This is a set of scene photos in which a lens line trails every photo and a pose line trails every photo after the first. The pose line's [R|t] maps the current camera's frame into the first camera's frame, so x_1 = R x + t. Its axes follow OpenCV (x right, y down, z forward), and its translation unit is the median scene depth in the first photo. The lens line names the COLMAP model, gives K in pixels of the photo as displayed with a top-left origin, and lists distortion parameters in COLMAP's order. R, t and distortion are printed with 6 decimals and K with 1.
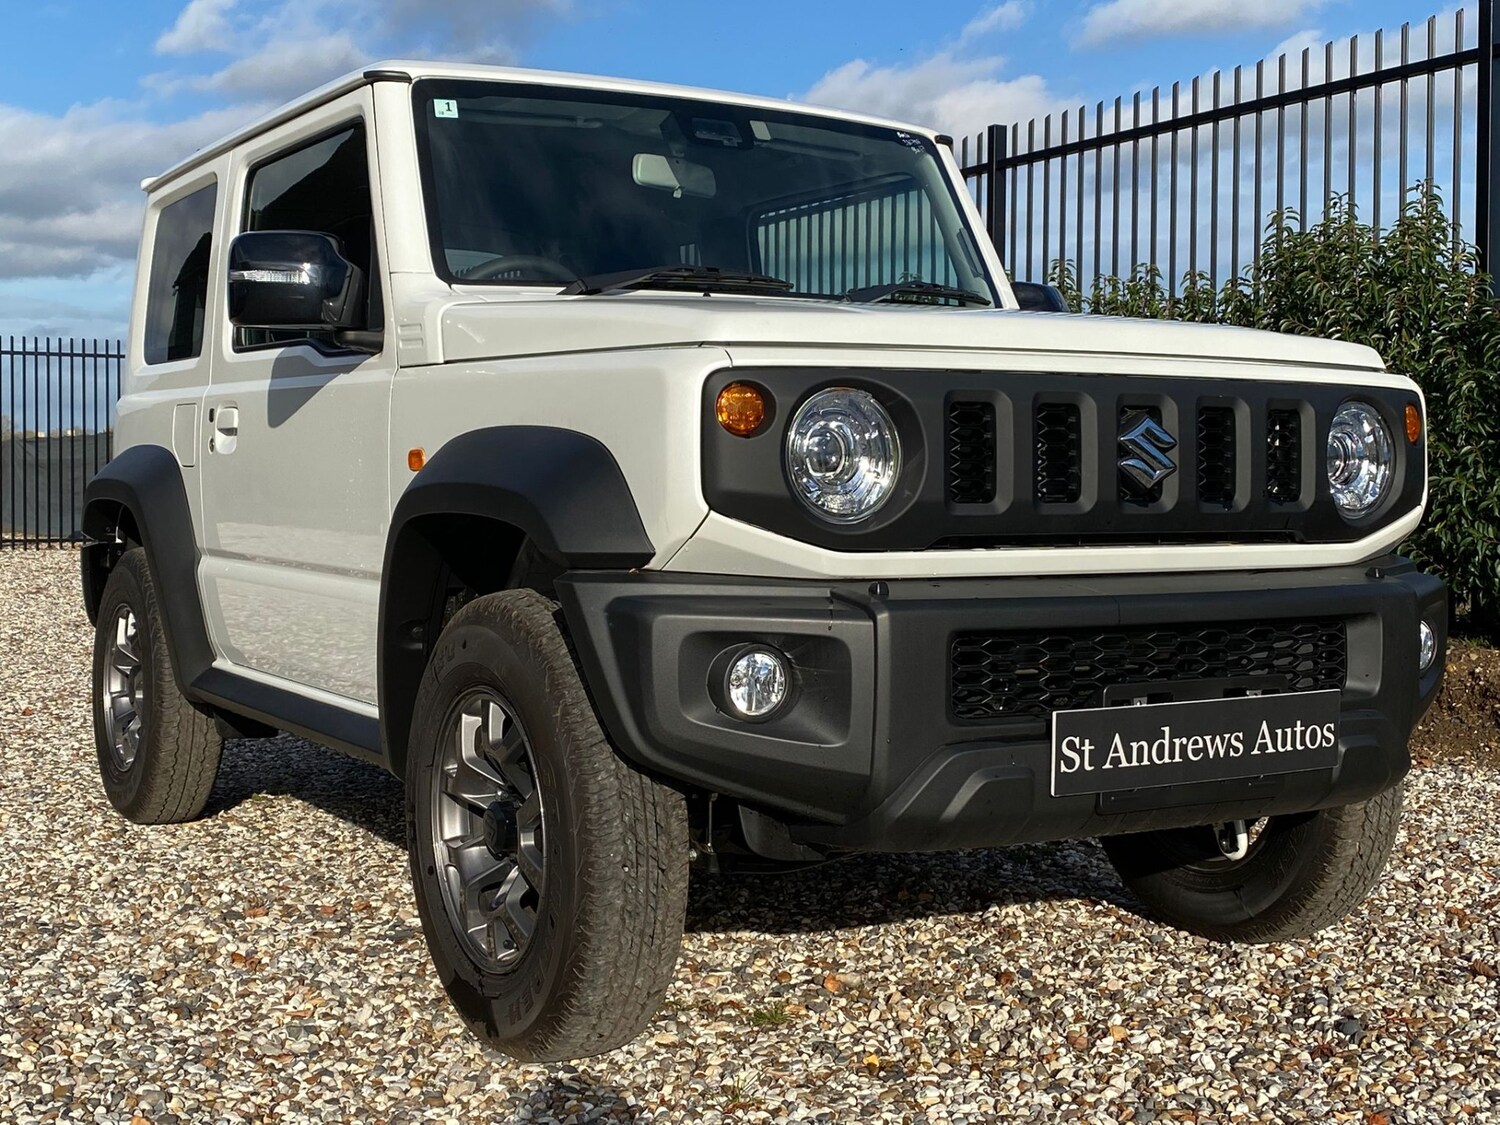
lens RADIAL K [[1940.2, 0, 719.4], [0, 1940.2, 558.3], [0, 0, 1]] dist [0.202082, -0.702848]
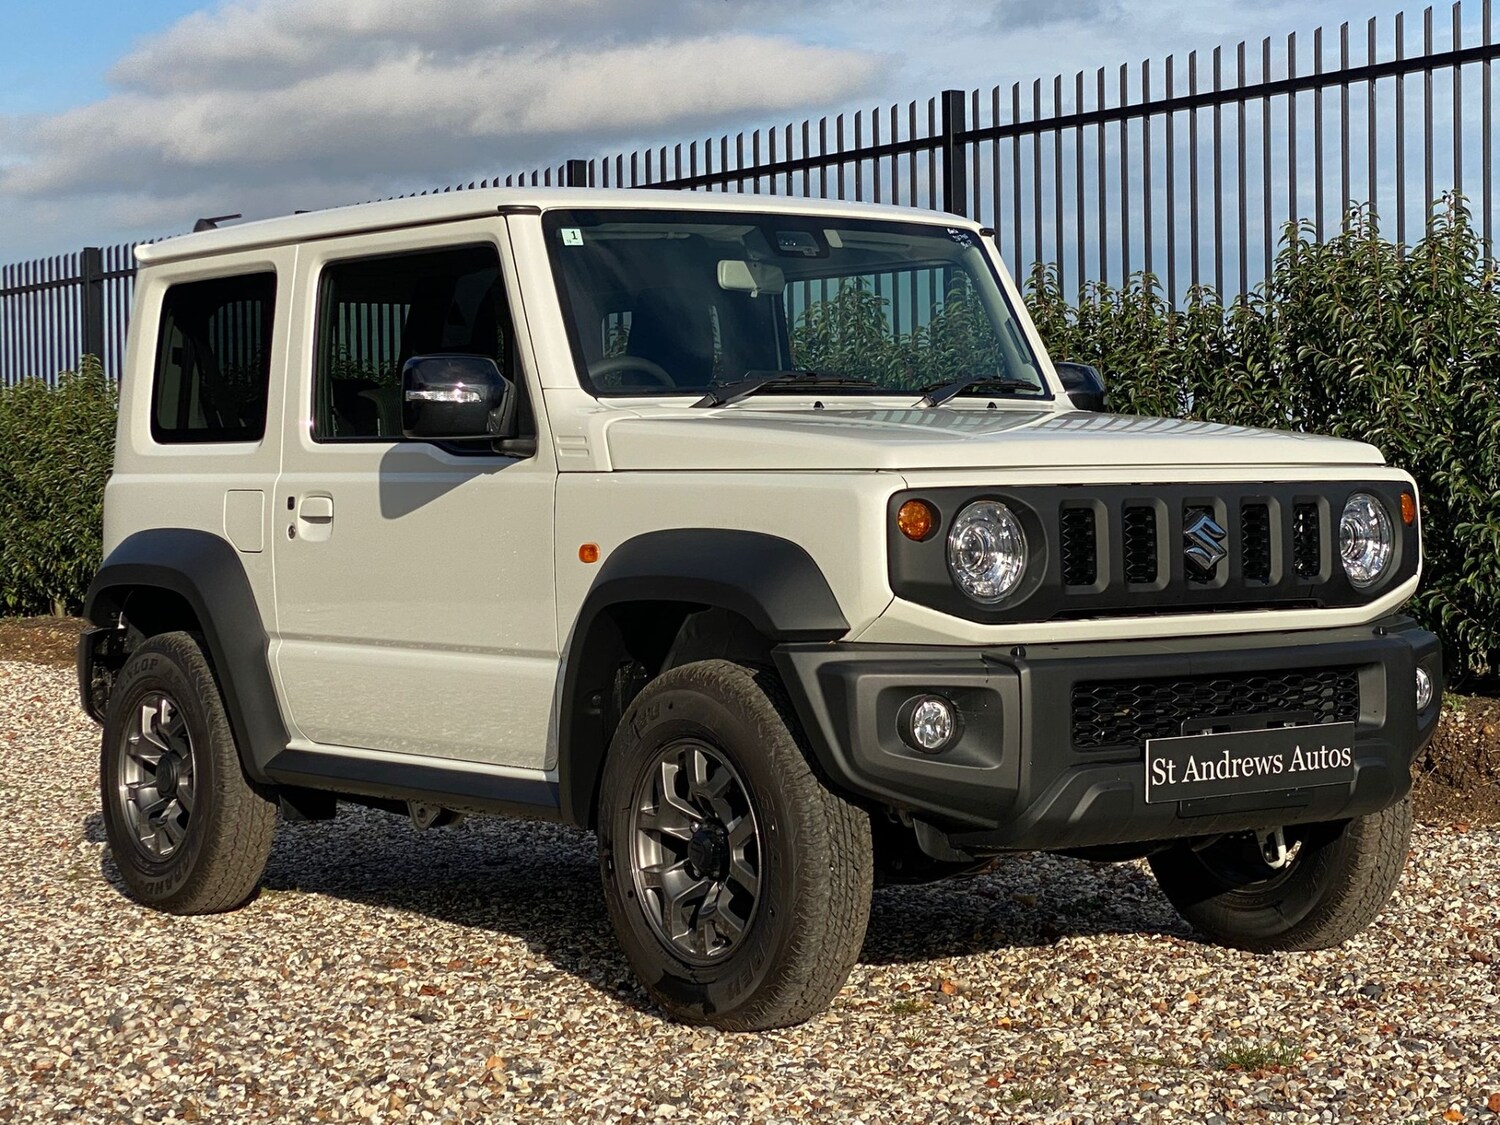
lens RADIAL K [[3225.9, 0, 750.0], [0, 3225.9, 562.5], [0, 0, 1]] dist [-0.001037, 1.837471]
pose [[0.993829, -0.021284, 0.108861, -0.287169], [0.023287, 0.999581, -0.017164, -0.009874], [-0.108450, 0.019593, 0.993909, -0.999094]]
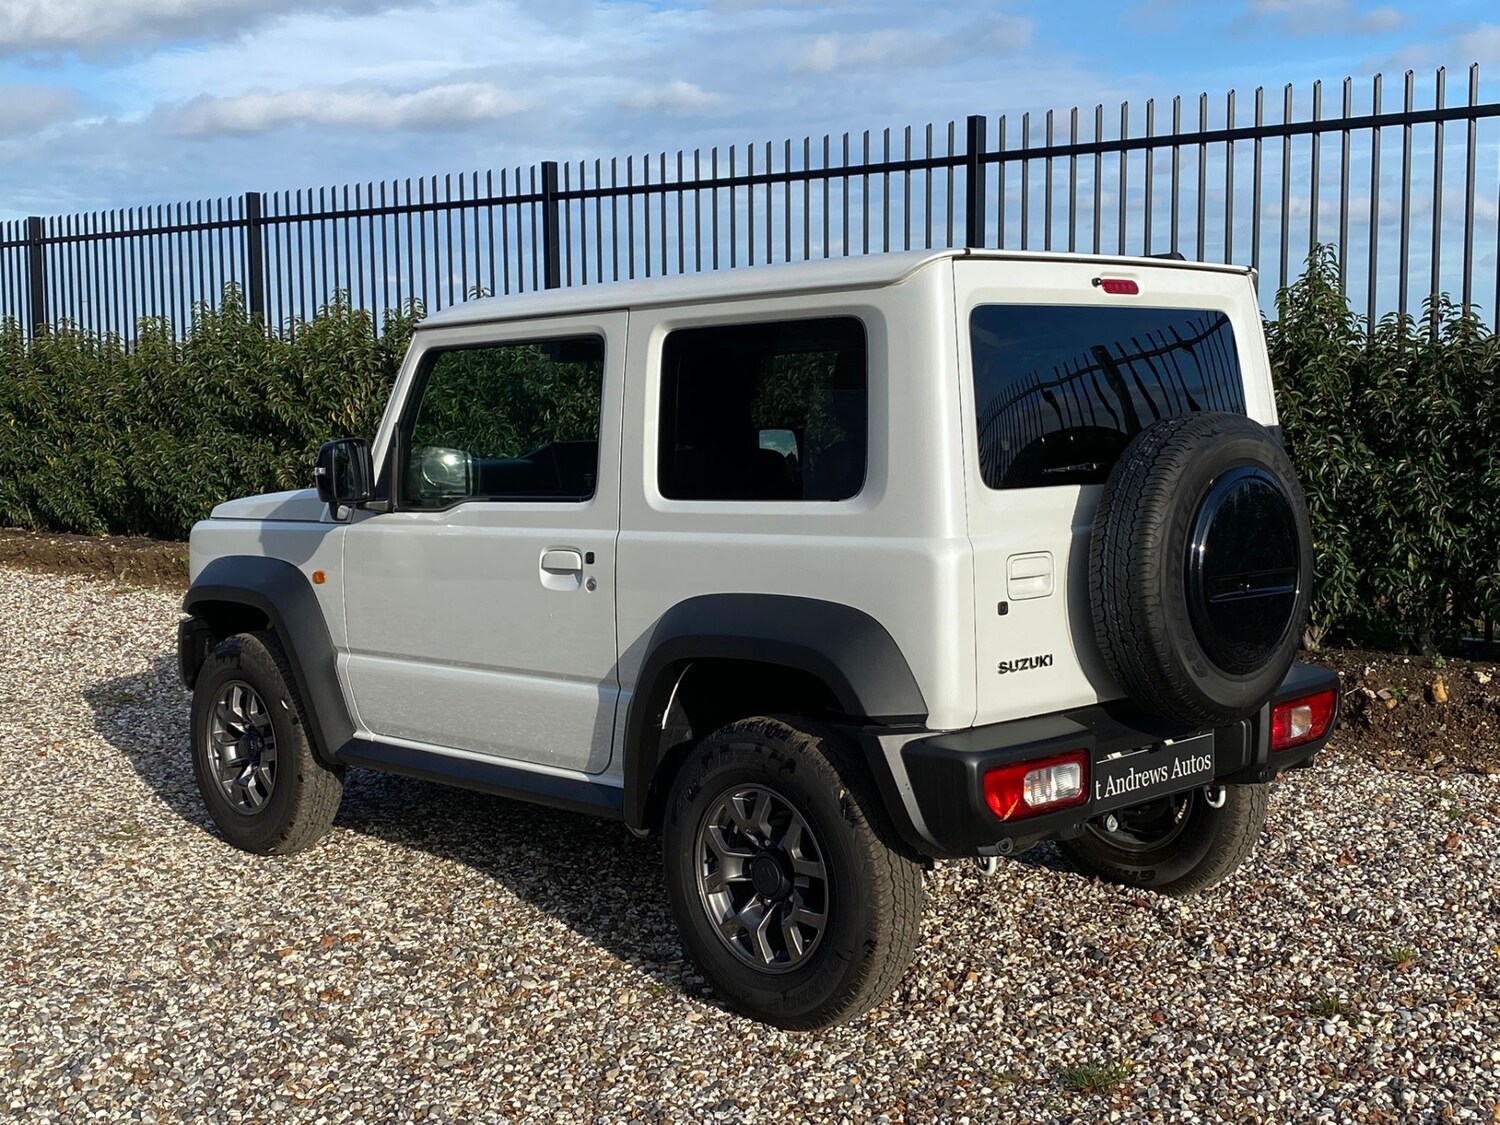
lens RADIAL K [[1896.2, 0, 750.0], [0, 1896.2, 562.5], [0, 0, 1]] dist [0.217877, -0.732328]
pose [[0.937020, -0.049209, 0.345791, -0.462902], [0.025152, 0.996962, 0.073718, -0.201558], [-0.348368, -0.060378, 0.935411, -0.350357]]
